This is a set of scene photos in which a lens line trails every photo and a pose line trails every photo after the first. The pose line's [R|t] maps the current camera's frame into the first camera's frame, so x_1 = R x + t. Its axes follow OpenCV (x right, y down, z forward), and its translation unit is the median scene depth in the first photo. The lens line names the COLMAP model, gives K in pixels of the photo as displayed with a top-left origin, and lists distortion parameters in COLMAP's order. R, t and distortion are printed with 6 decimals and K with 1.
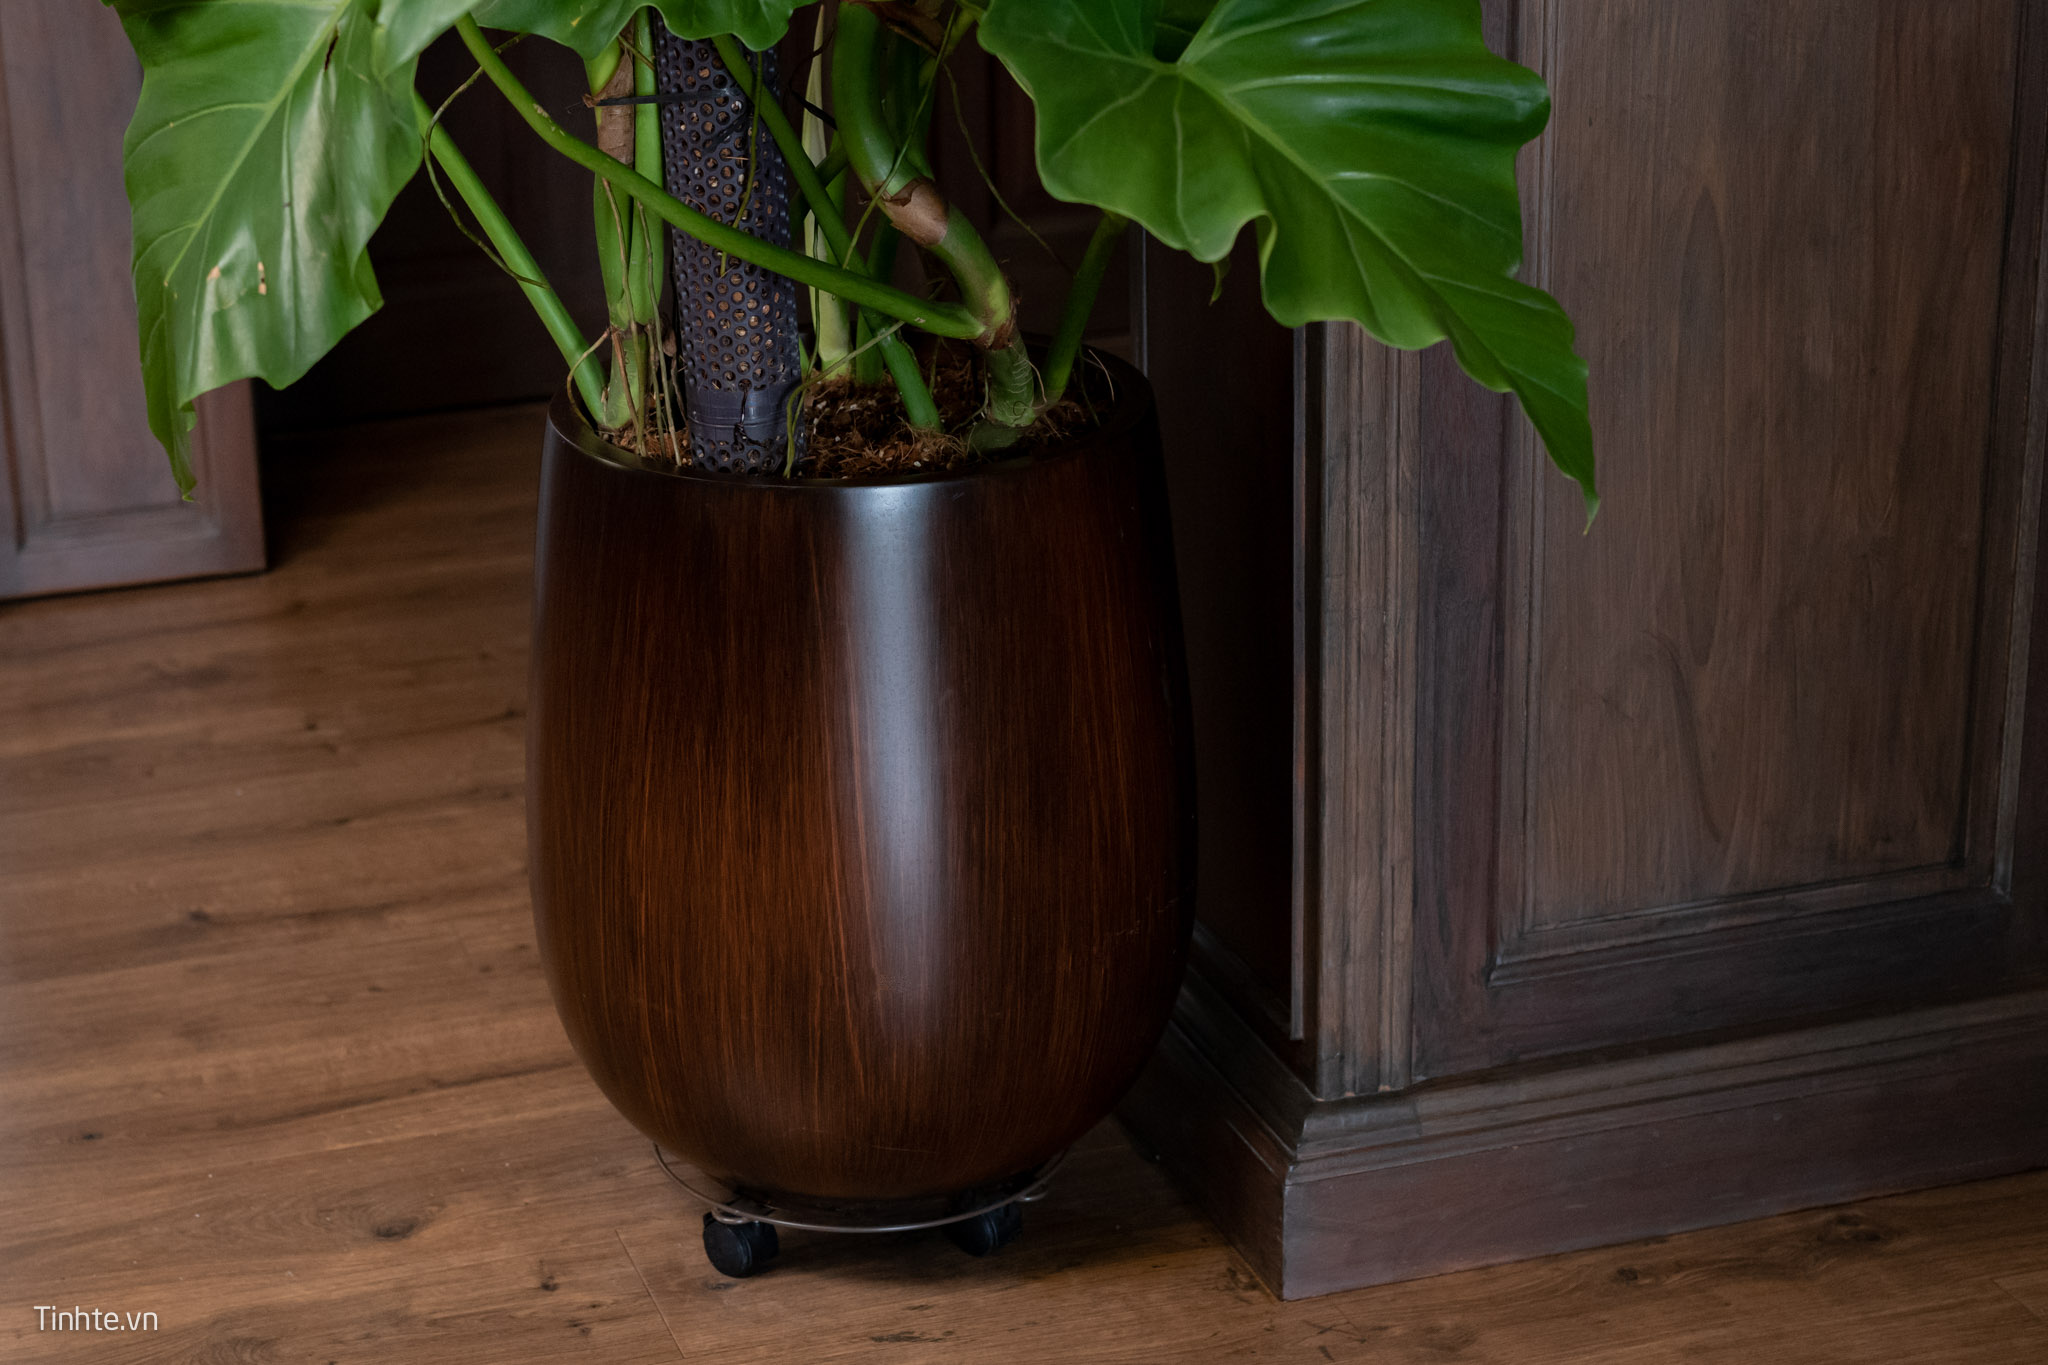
lens RADIAL K [[3810.3, 0, 806.4], [0, 3810.3, 681.3], [0, 0, 1]] dist [-0.014203, 0.091091]
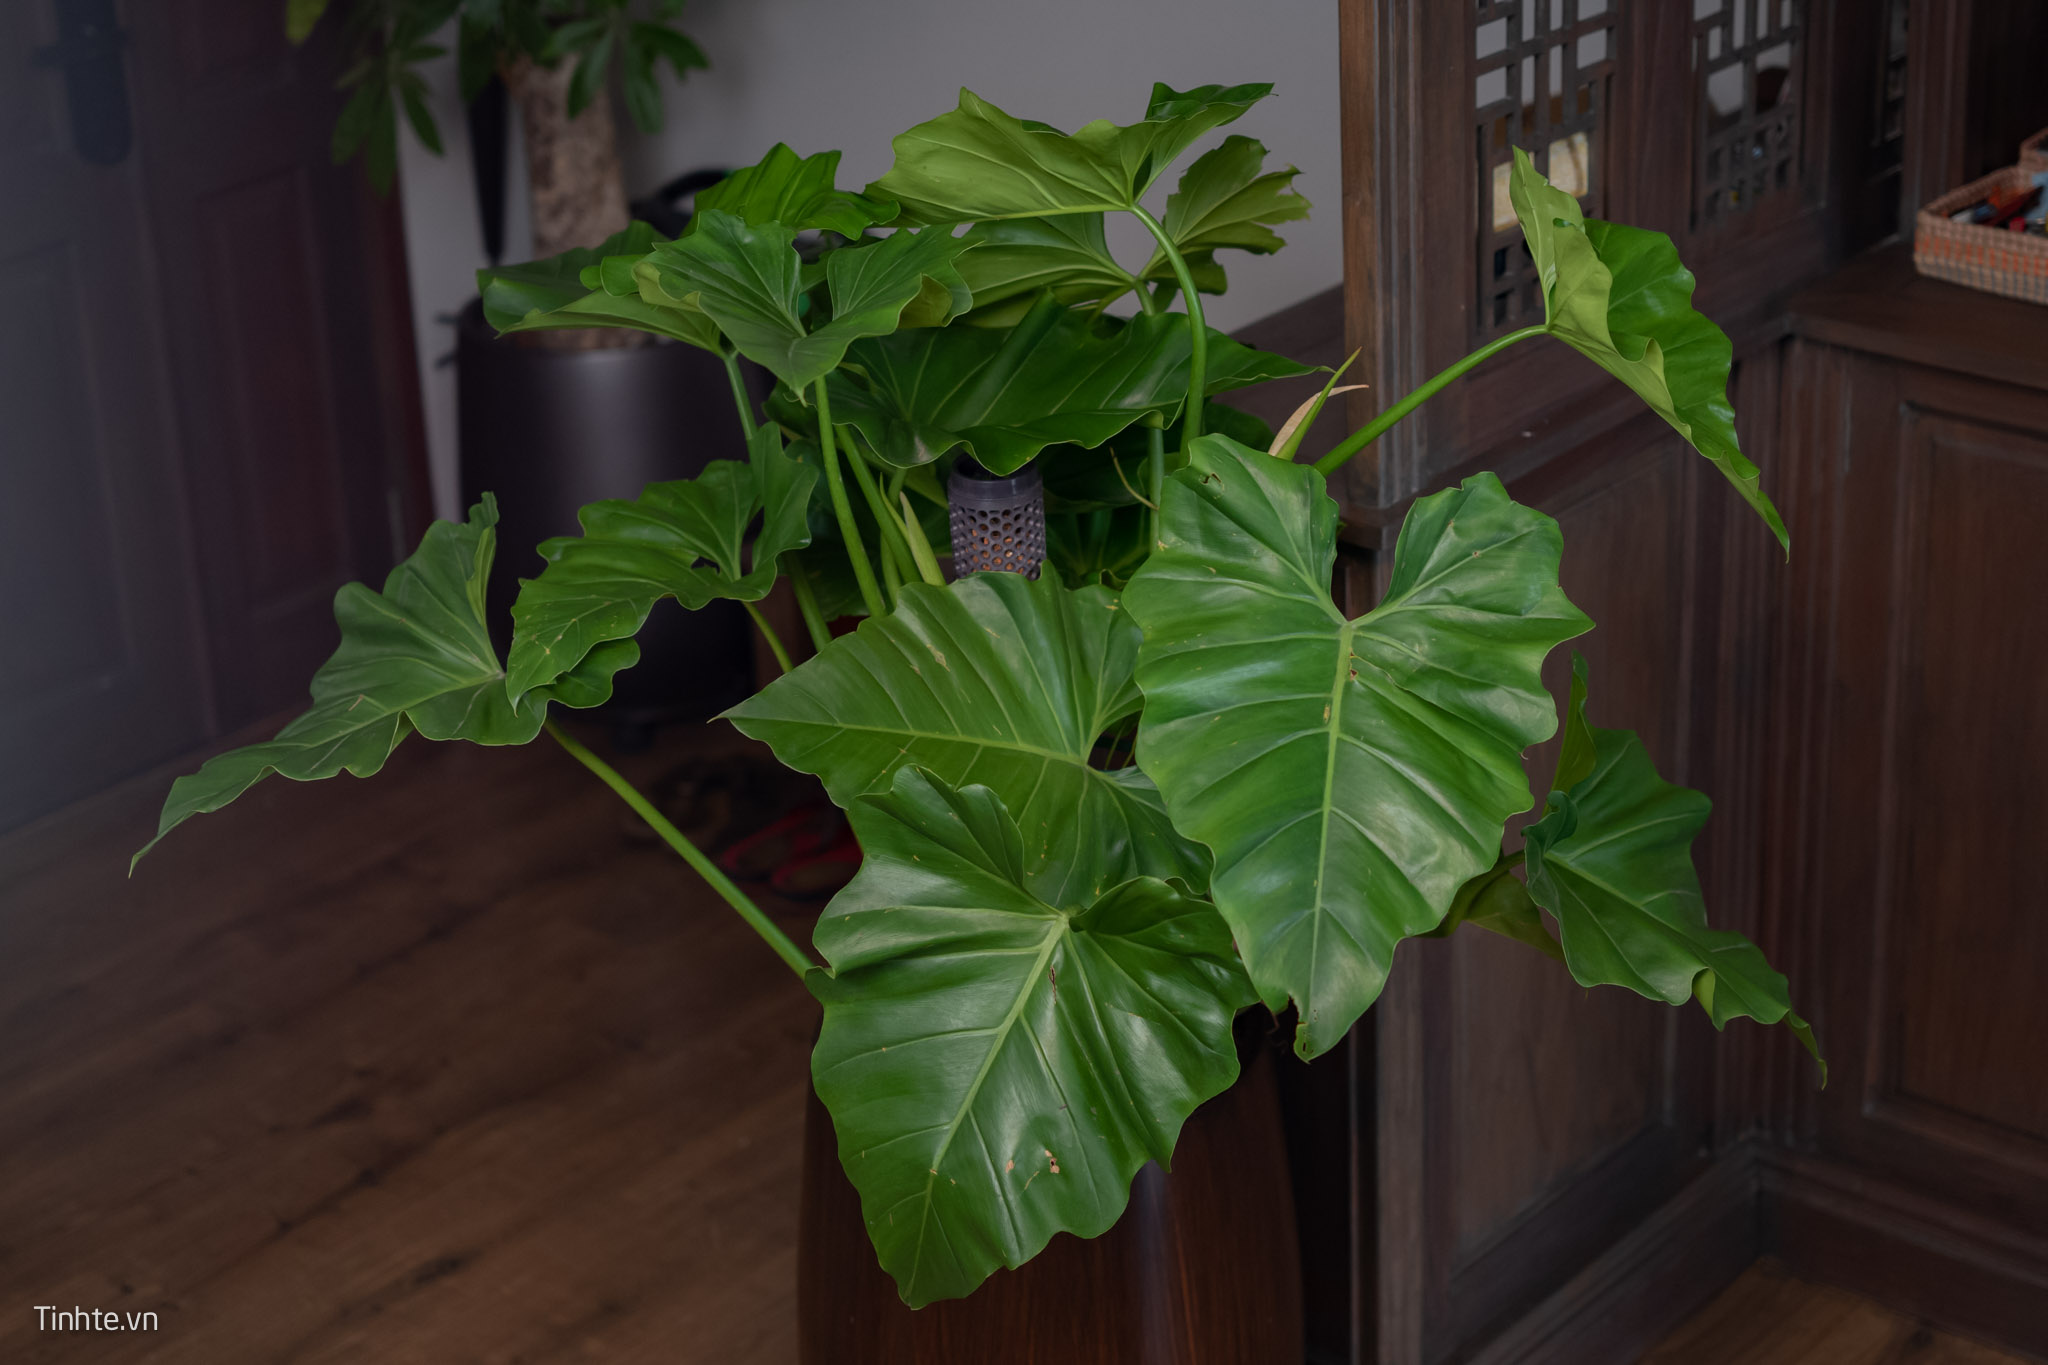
lens RADIAL K [[3767.8, 0, 1027.6], [0, 3767.8, 647.2], [0, 0, 1]] dist [-0.001524, 0.033352]
pose [[0.837429, -0.214640, 0.502636, -0.600208], [0.196221, 0.976417, 0.090039, -0.311058], [-0.510109, 0.023226, 0.859796, -0.126270]]
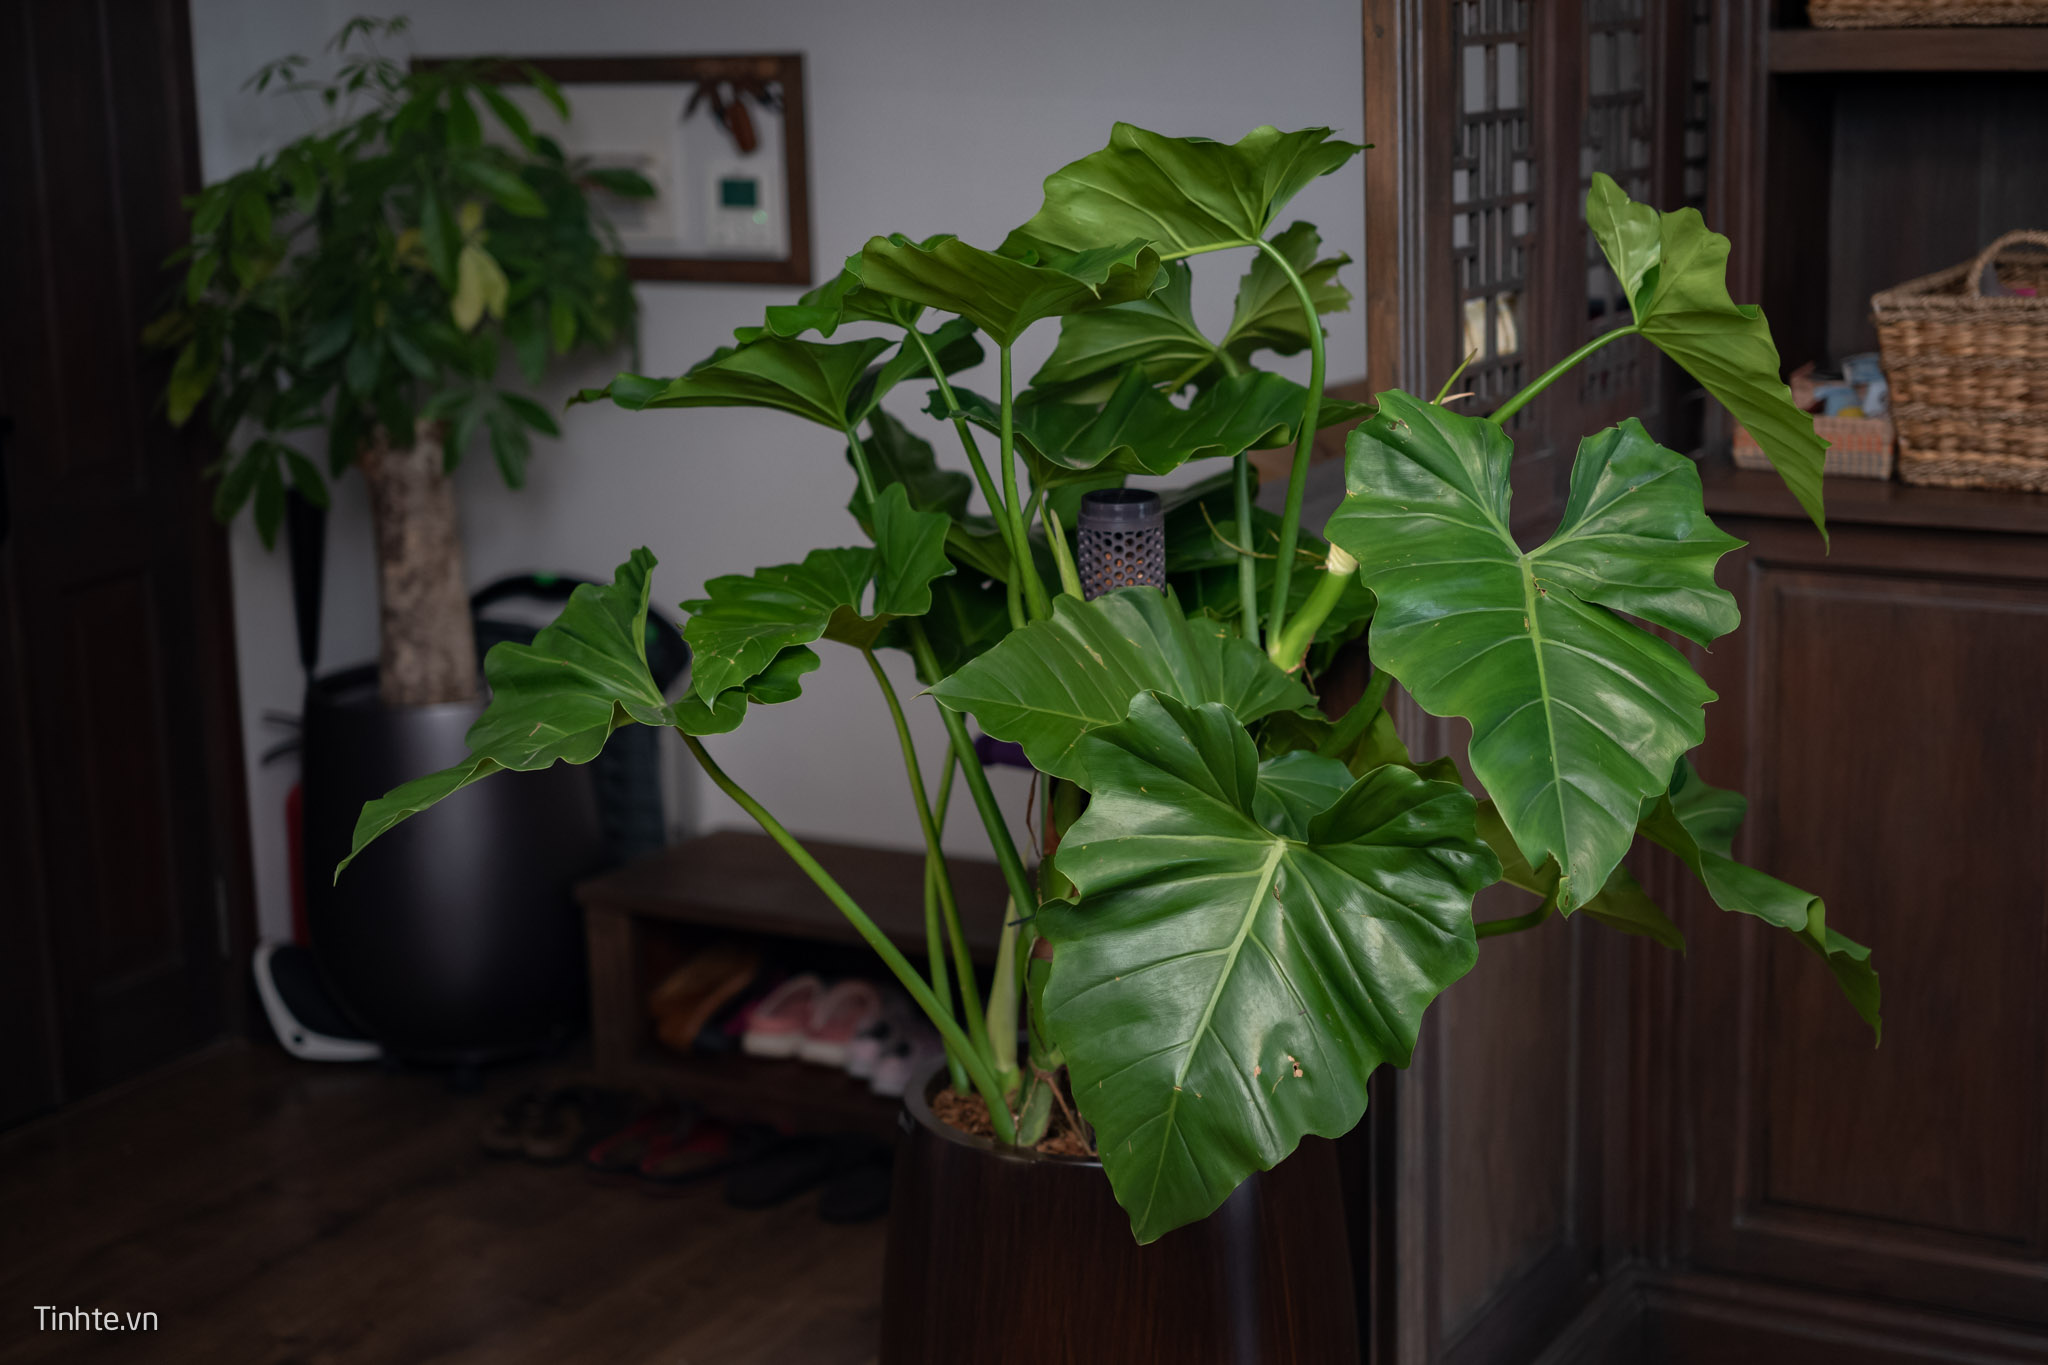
lens RADIAL K [[3183.4, 0, 1016.7], [0, 3183.4, 704.3], [0, 0, 1]] dist [-0.006319, 0.038276]
pose [[0.721579, -0.133665, 0.679307, -0.770095], [0.237103, 0.969563, -0.061080, -0.143751], [-0.650466, 0.205140, 0.731308, 0.122112]]
